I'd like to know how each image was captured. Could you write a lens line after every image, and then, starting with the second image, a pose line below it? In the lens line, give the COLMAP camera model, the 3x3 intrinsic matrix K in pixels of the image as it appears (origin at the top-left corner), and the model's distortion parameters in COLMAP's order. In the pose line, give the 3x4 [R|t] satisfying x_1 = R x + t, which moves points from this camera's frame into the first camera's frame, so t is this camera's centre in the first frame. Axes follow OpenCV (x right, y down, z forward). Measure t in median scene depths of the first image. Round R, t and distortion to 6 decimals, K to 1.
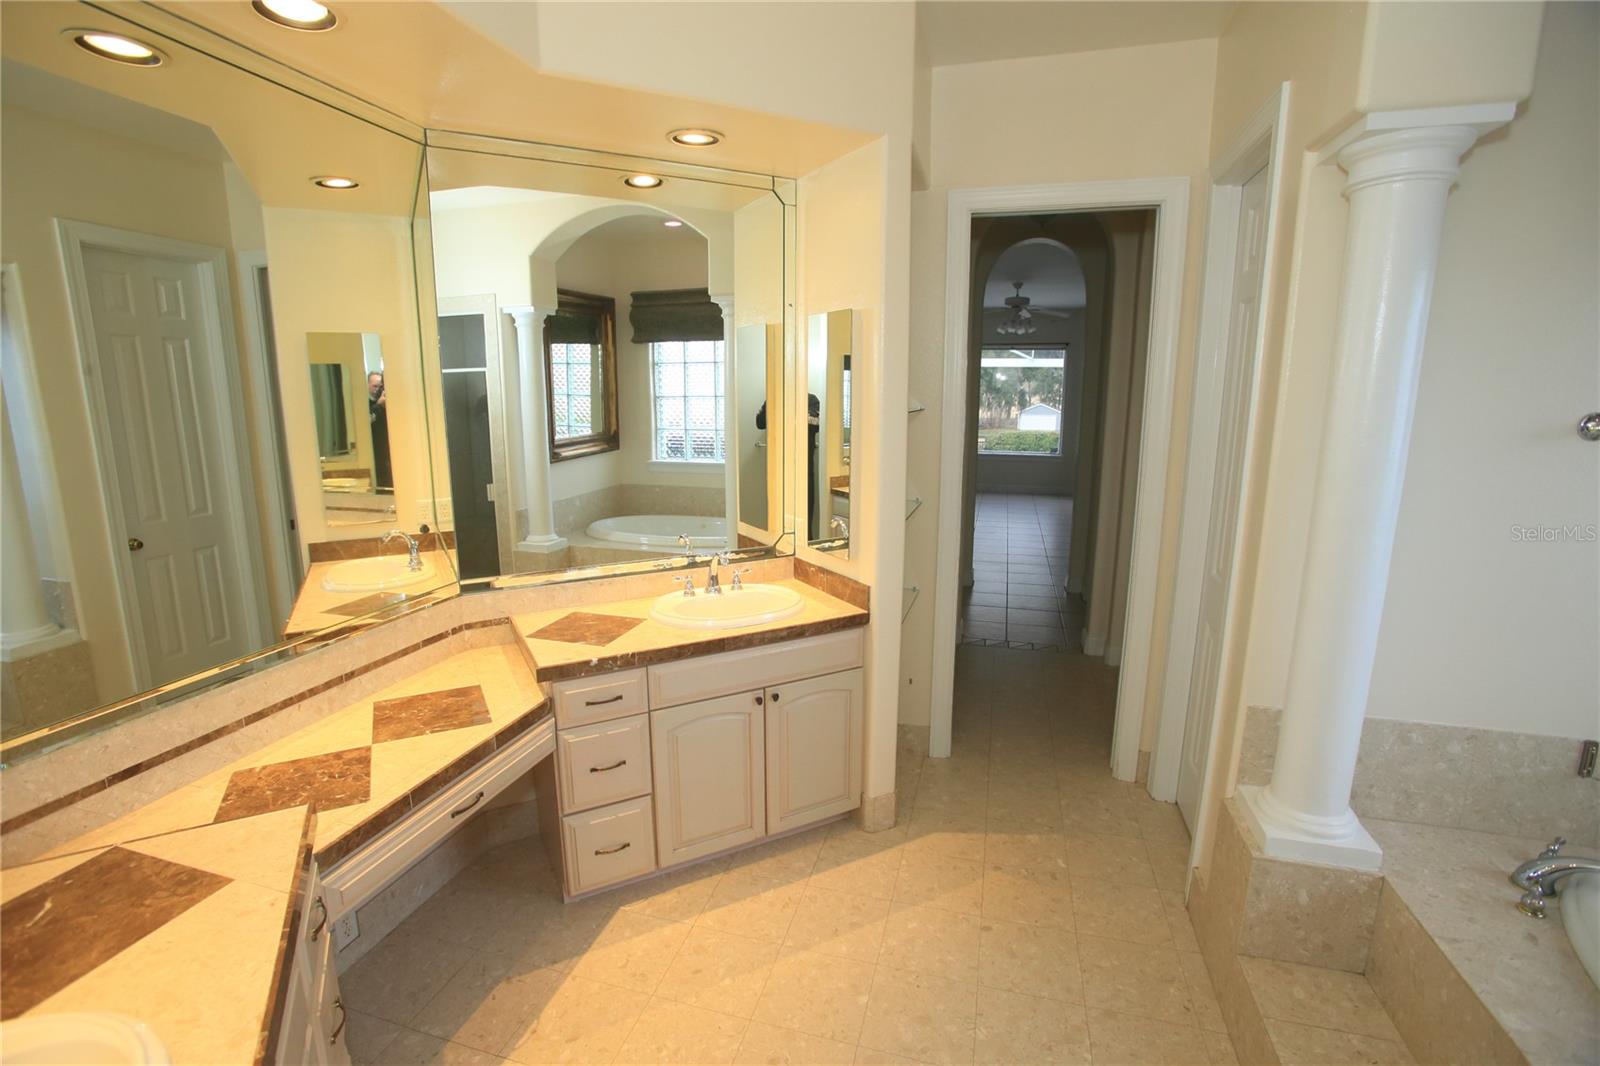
lens RADIAL K [[730.4, 0, 790.5], [0, 730.4, 534.0], [0, 0, 1]] dist [-0.078860, 0.032882]
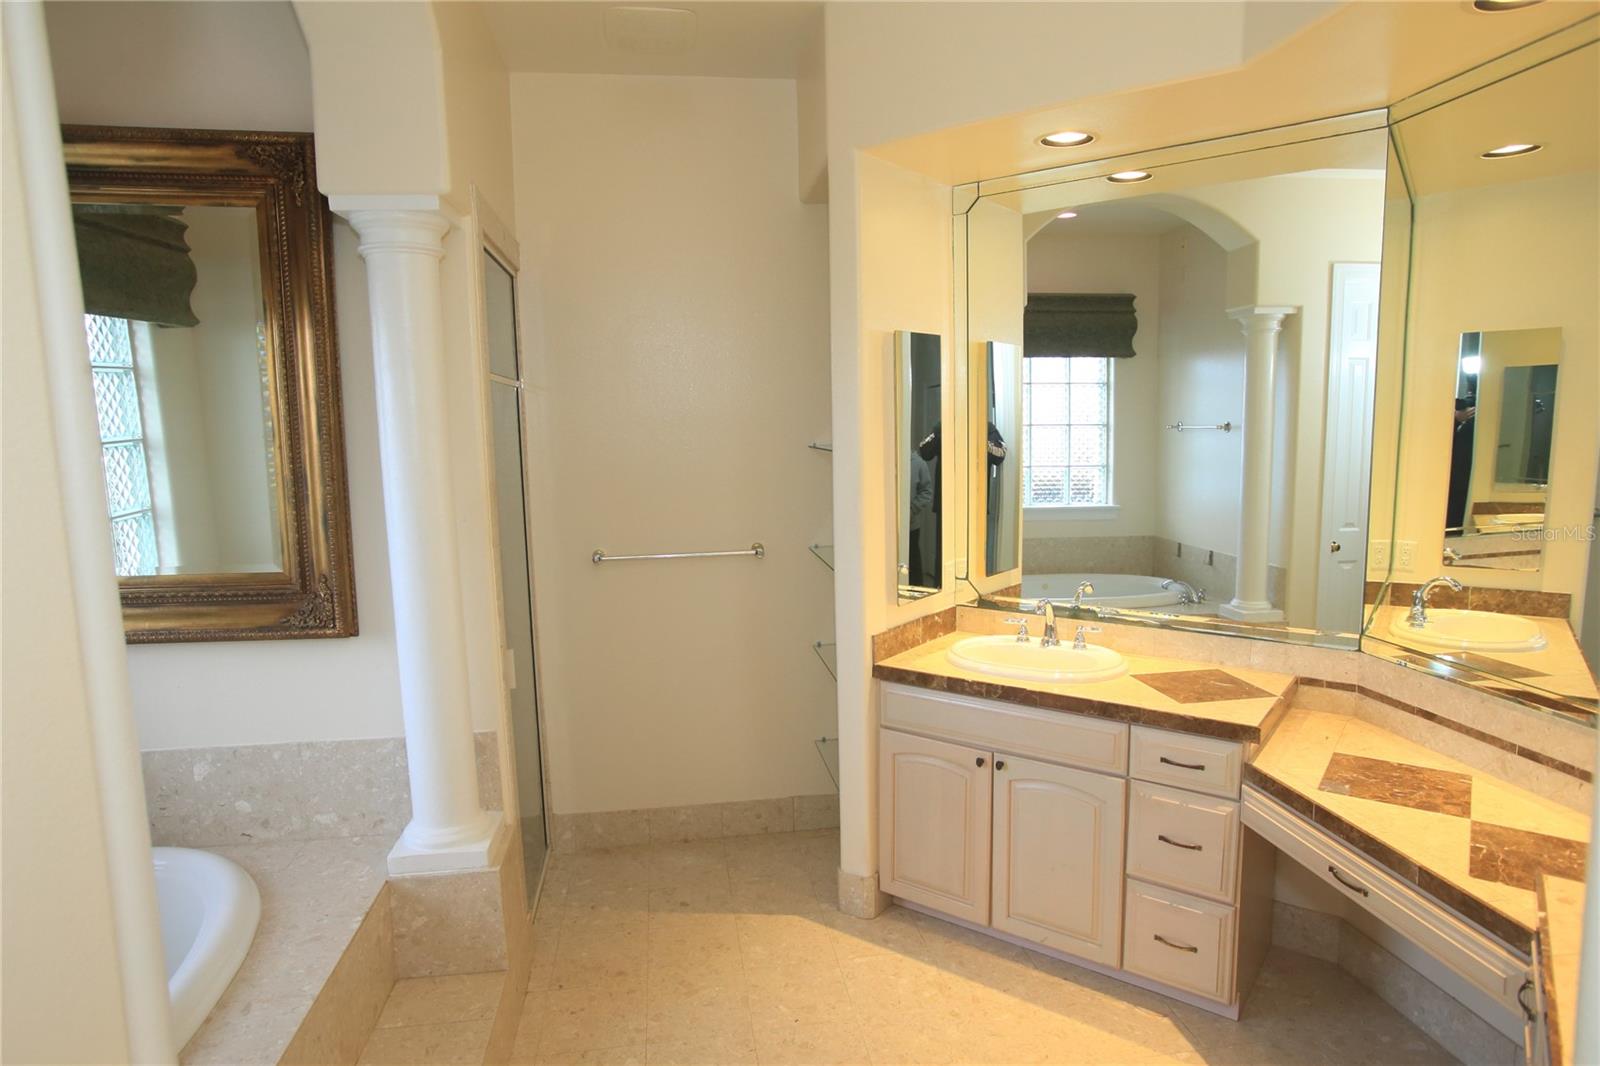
lens RADIAL K [[919.9, 0, 800.0], [0, 919.9, 533.0], [0, 0, 1]] dist [-0.000493, -0.000188]
pose [[-0.910371, 0.067716, -0.408215, 0.683902], [-0.062167, 0.952939, 0.296718, -0.369714], [0.409096, 0.295501, -0.863319, 1.842708]]
